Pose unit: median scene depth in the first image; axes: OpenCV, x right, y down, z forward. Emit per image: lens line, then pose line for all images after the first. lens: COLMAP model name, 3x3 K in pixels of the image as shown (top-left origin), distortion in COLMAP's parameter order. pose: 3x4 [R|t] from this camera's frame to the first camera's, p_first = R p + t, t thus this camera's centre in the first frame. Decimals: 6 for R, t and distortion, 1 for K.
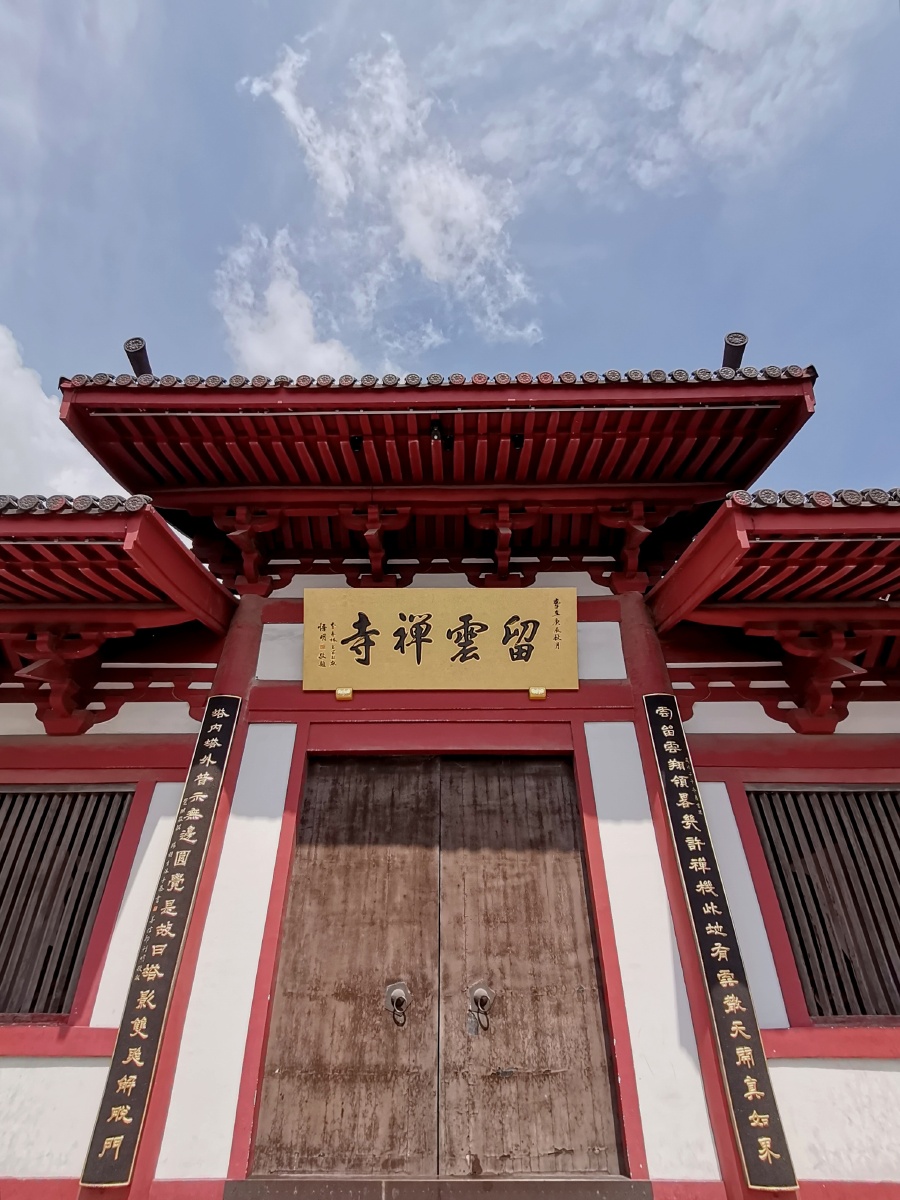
lens RADIAL K [[622.9, 0, 450.0], [0, 622.9, 600.0], [0, 0, 1]] dist [0.039868, -0.000022]
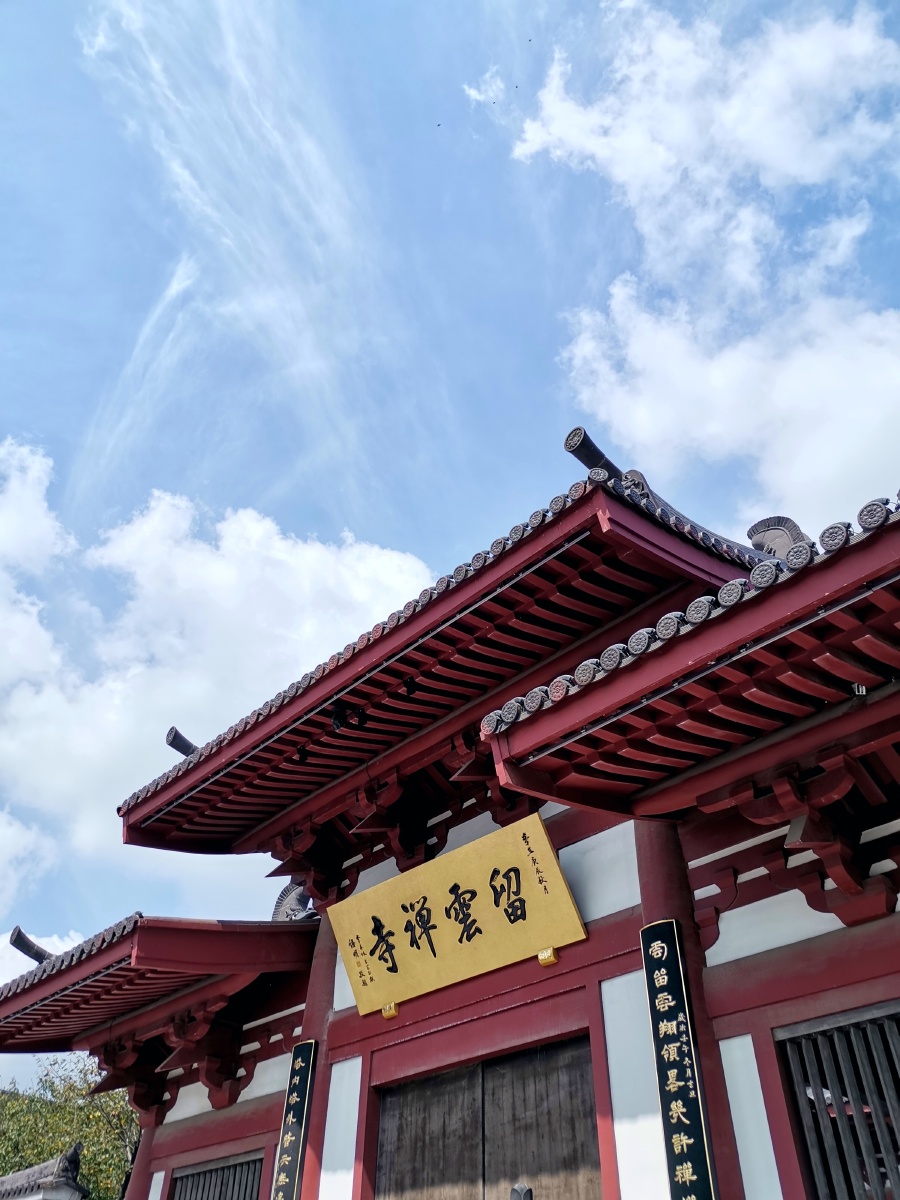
lens RADIAL K [[908.4, 0, 450.0], [0, 908.4, 600.0], [0, 0, 1]] dist [0.115112, -0.145303]
pose [[0.699777, -0.460824, -0.545852, 0.960161], [0.401615, 0.885706, -0.232873, -0.034676], [0.590778, -0.056263, 0.804870, -0.014852]]
